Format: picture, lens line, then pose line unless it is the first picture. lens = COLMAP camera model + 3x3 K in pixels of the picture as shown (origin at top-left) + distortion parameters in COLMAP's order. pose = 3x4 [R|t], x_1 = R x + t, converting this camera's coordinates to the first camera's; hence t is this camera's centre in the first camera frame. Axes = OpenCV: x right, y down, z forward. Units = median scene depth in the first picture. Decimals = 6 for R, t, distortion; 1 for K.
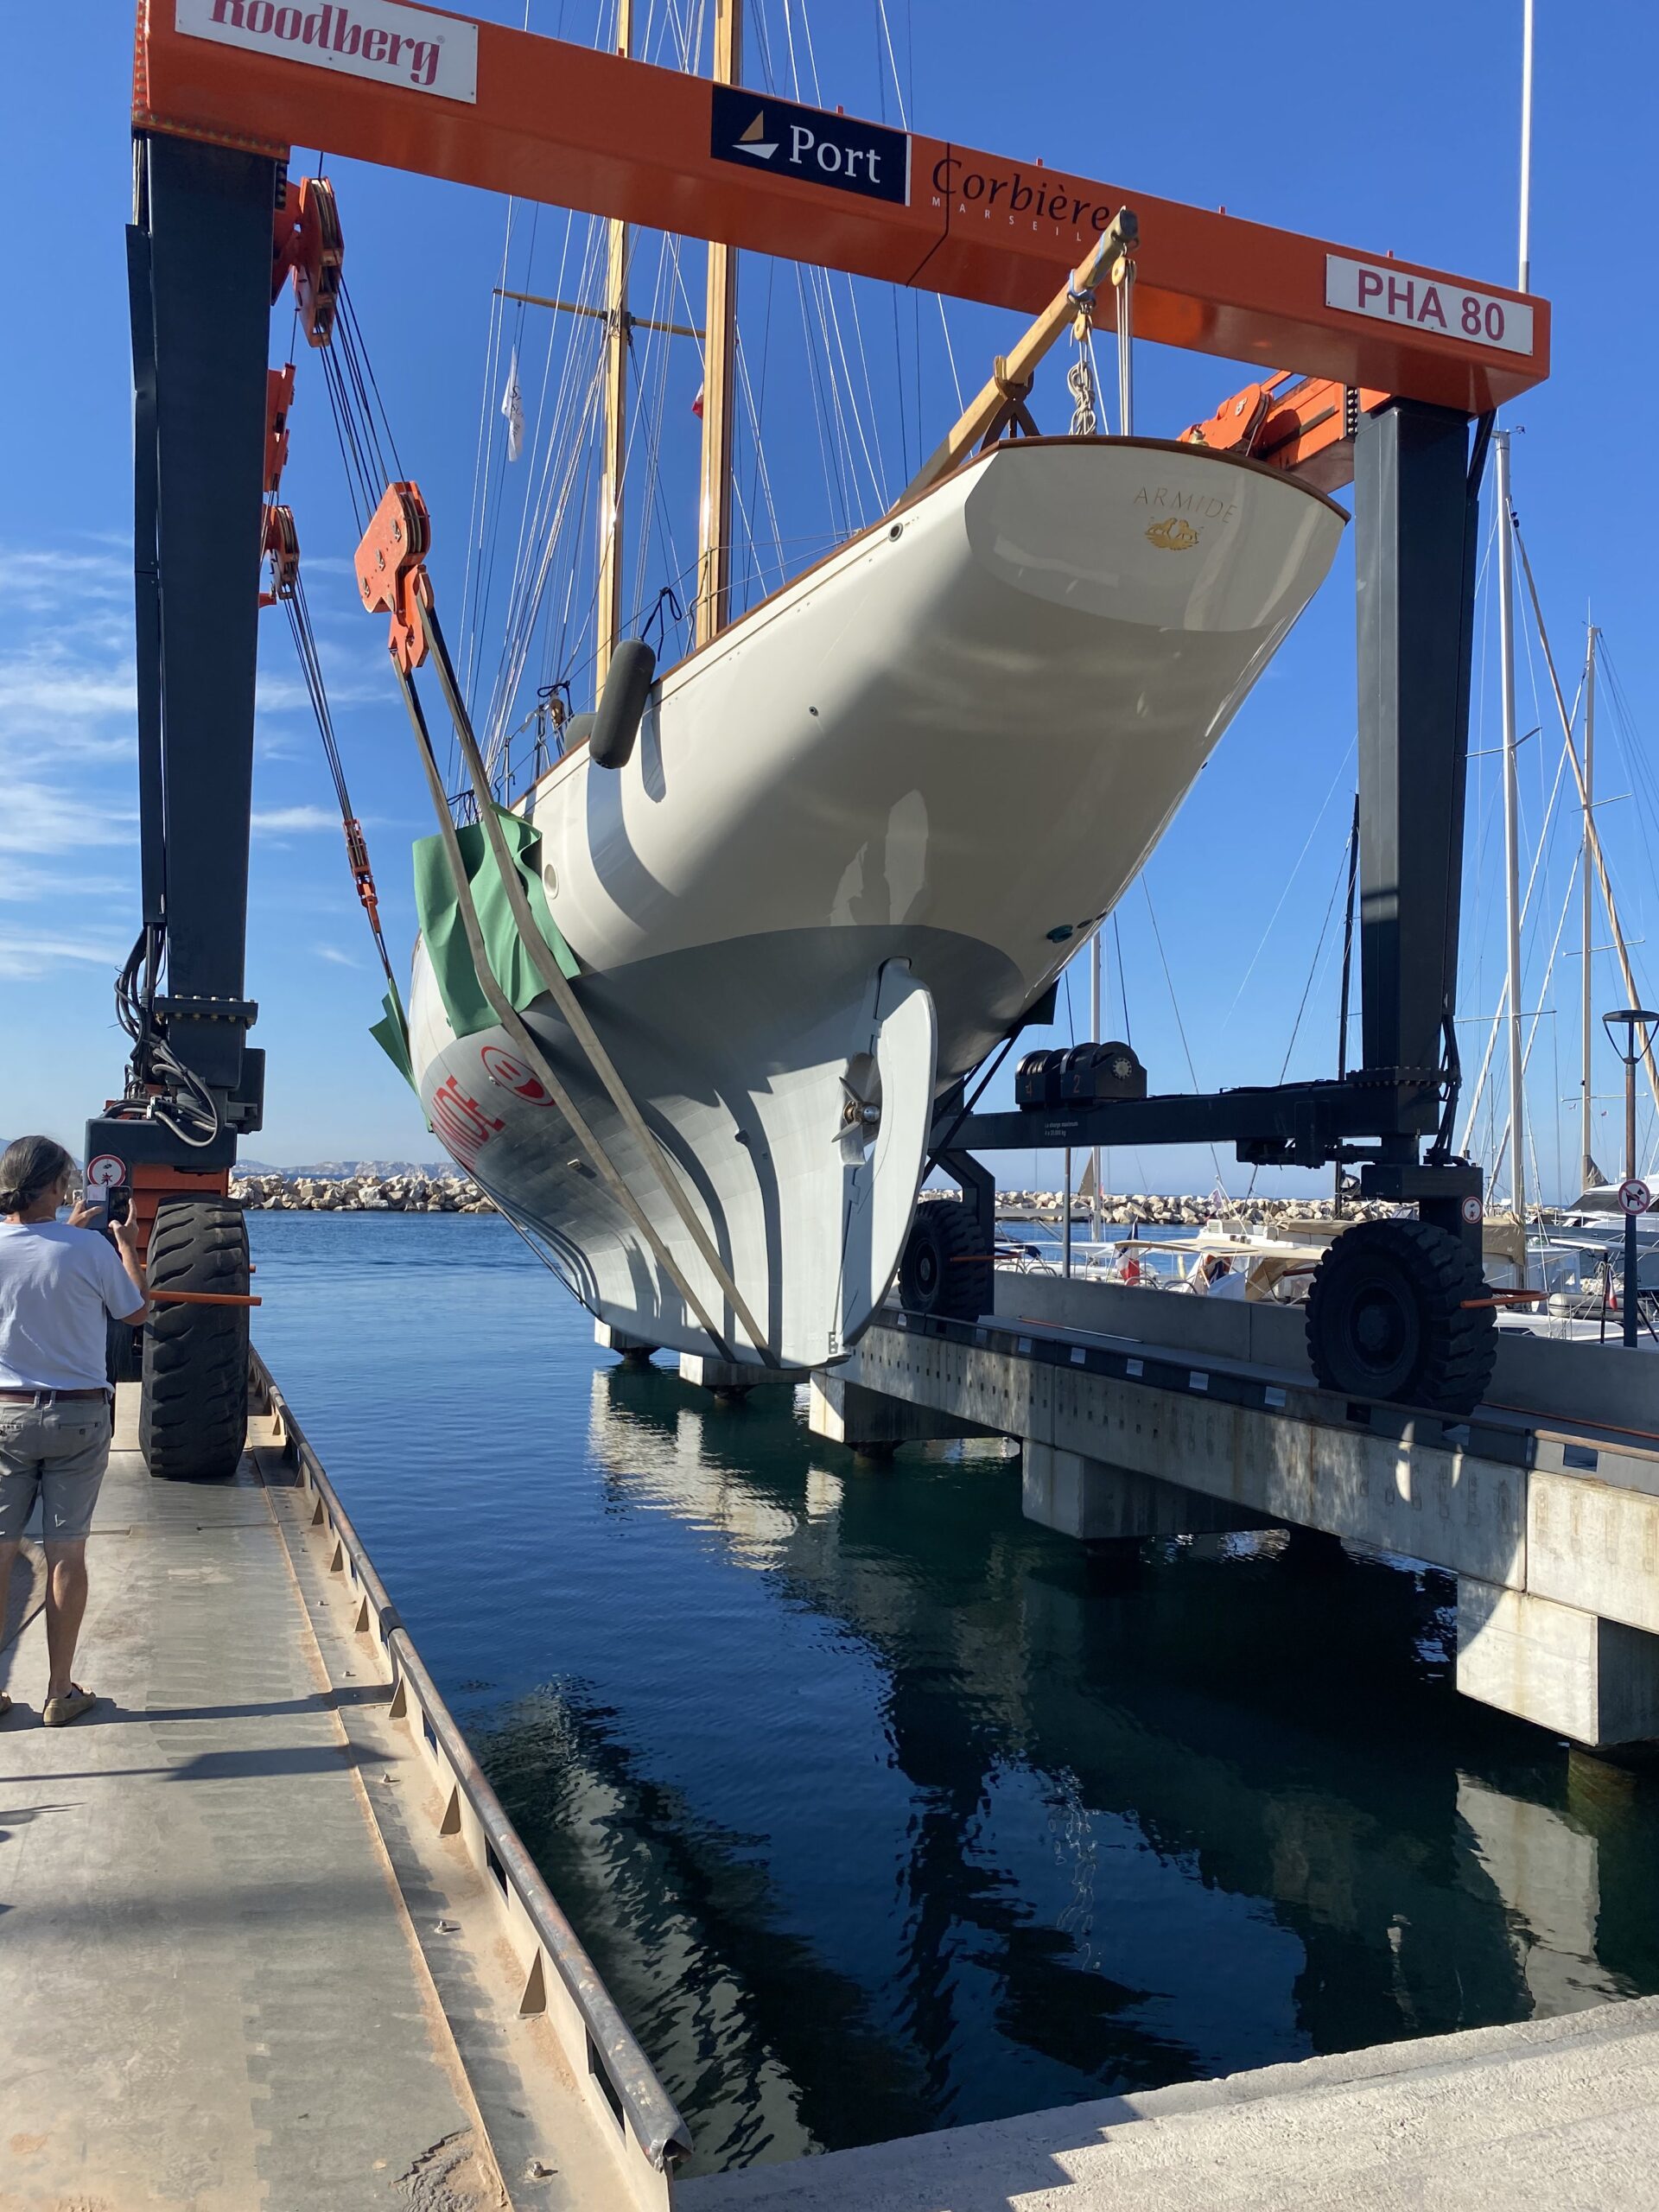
lens RADIAL K [[1808.2, 0, 809.8], [0, 1808.2, 1110.9], [0, 0, 1]] dist [0.027111, -0.022455]
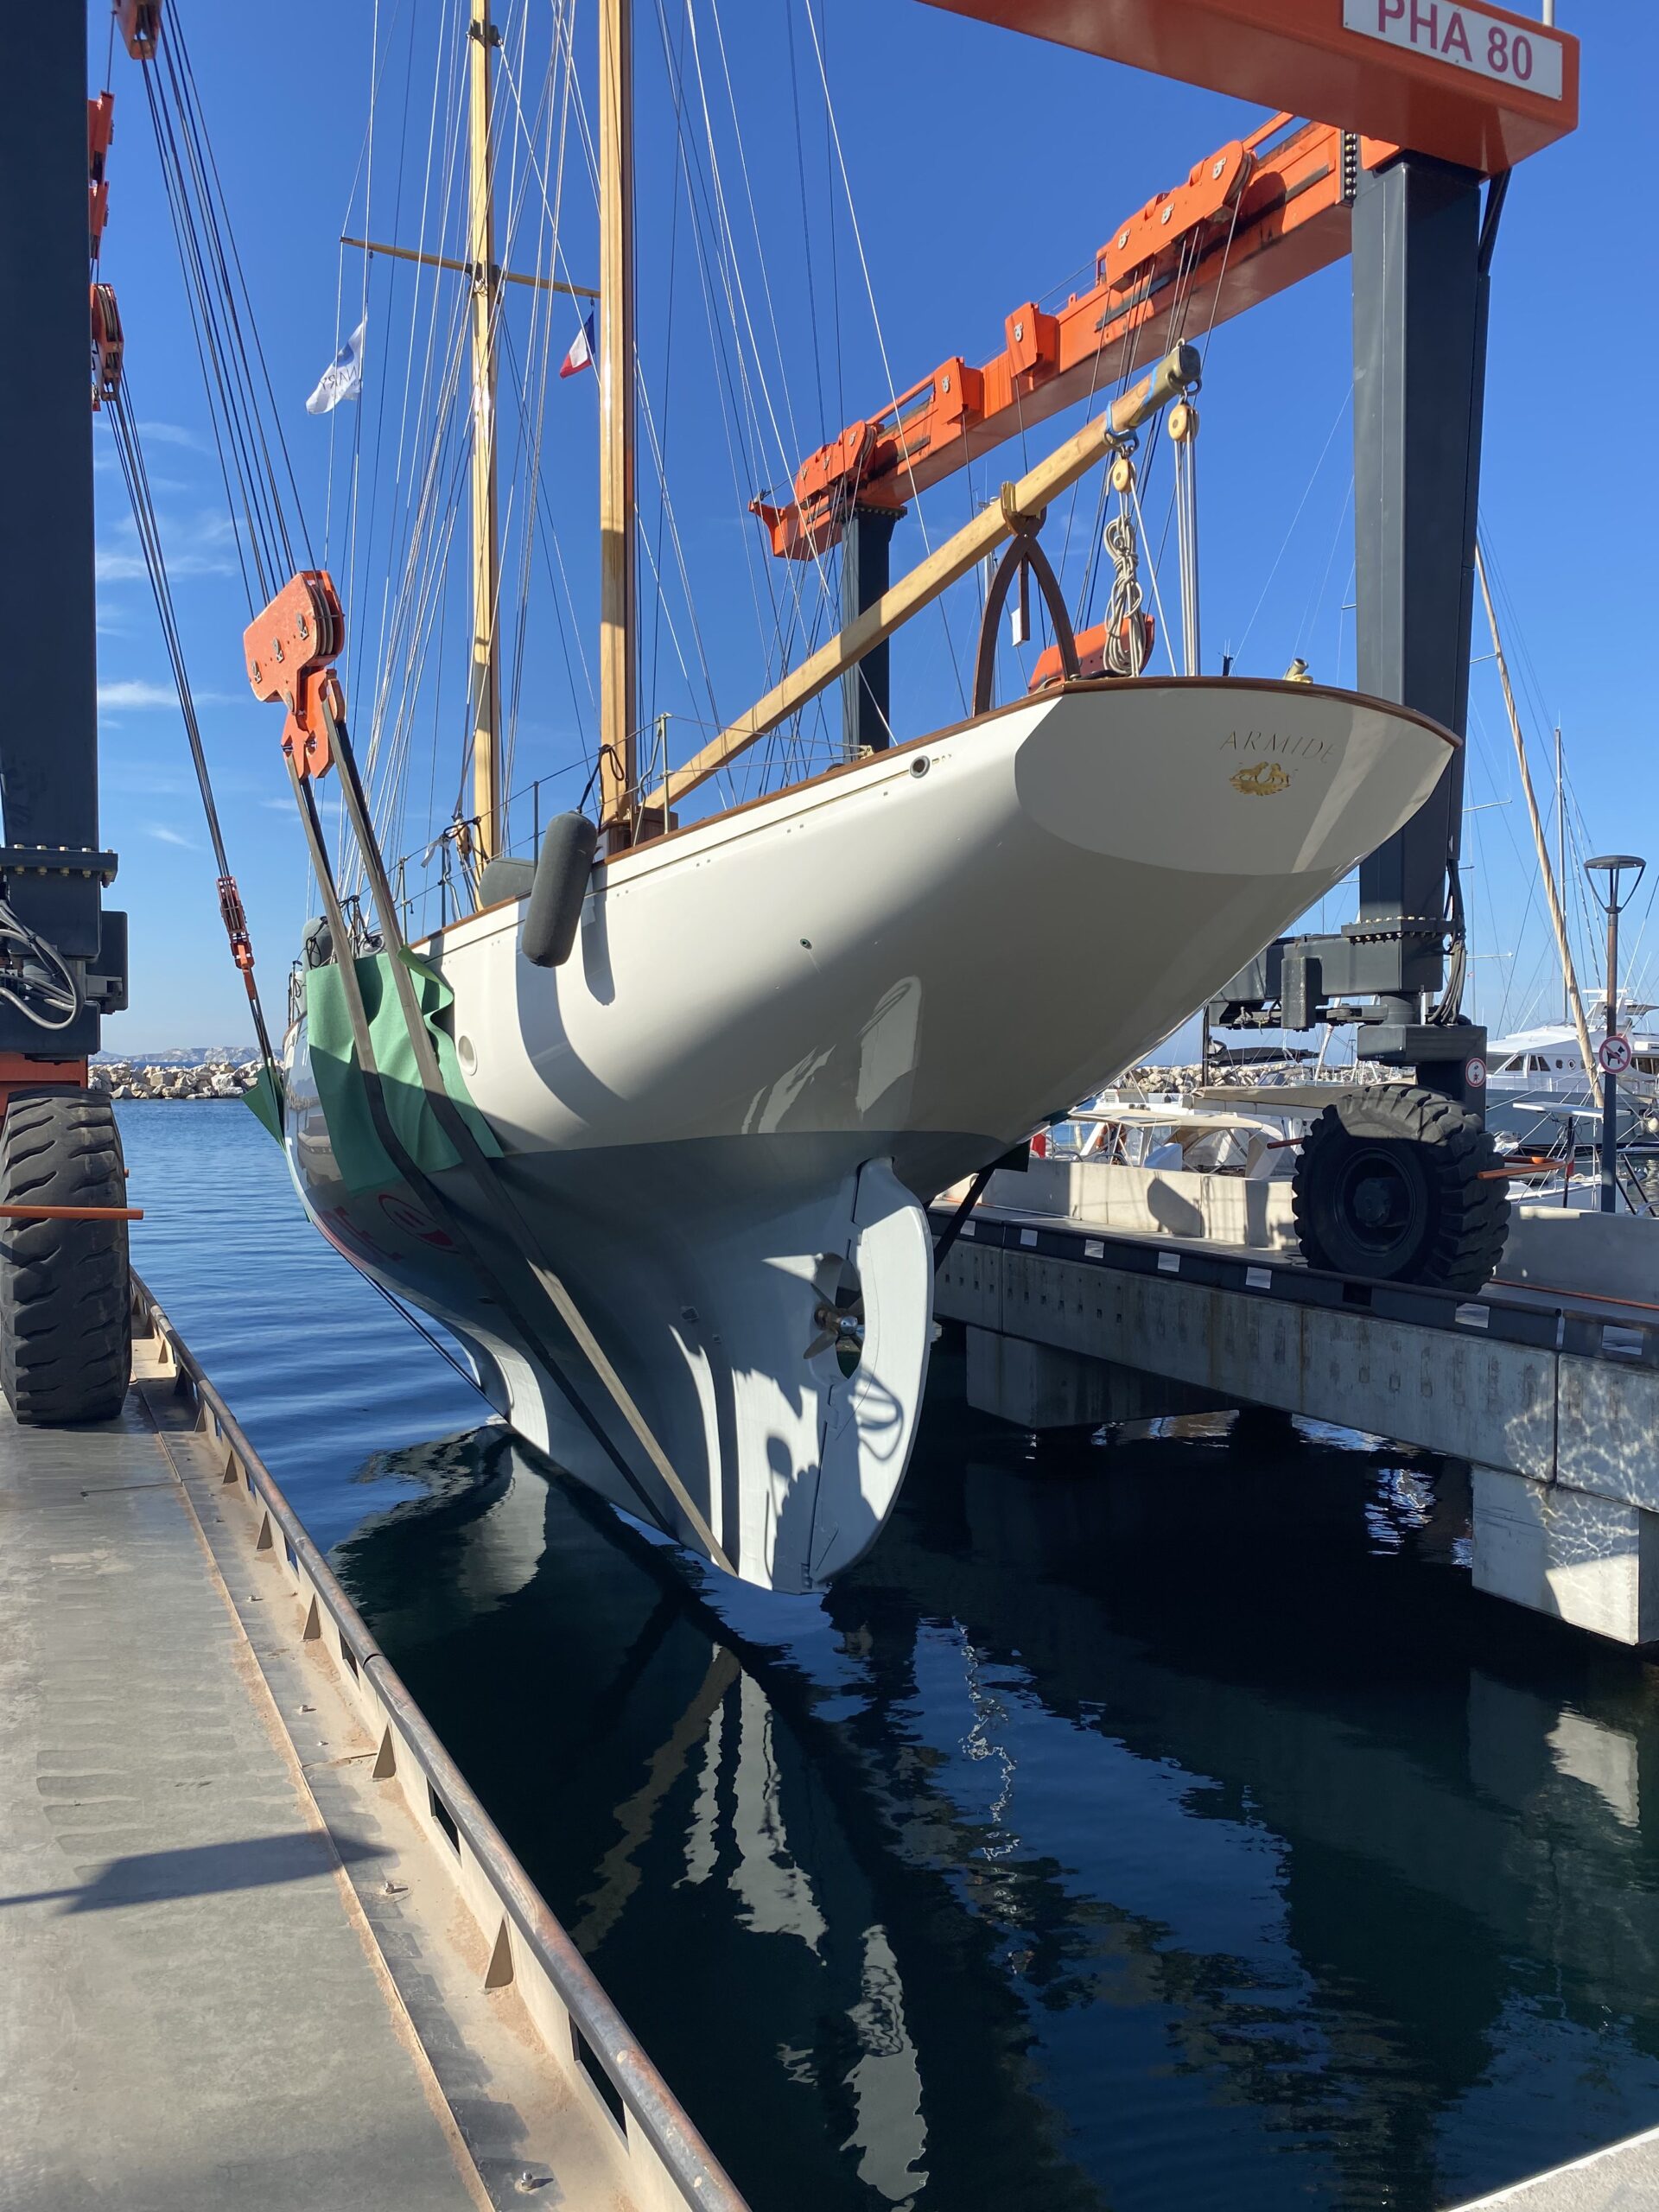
lens RADIAL K [[1808.2, 0, 818.4], [0, 1808.2, 1139.7], [0, 0, 1]] dist [0.027111, -0.022455]
pose [[0.996594, -0.024784, 0.078657, -0.045262], [0.018055, 0.996206, 0.085134, 0.004467], [-0.080469, -0.083423, 0.993260, 0.117418]]
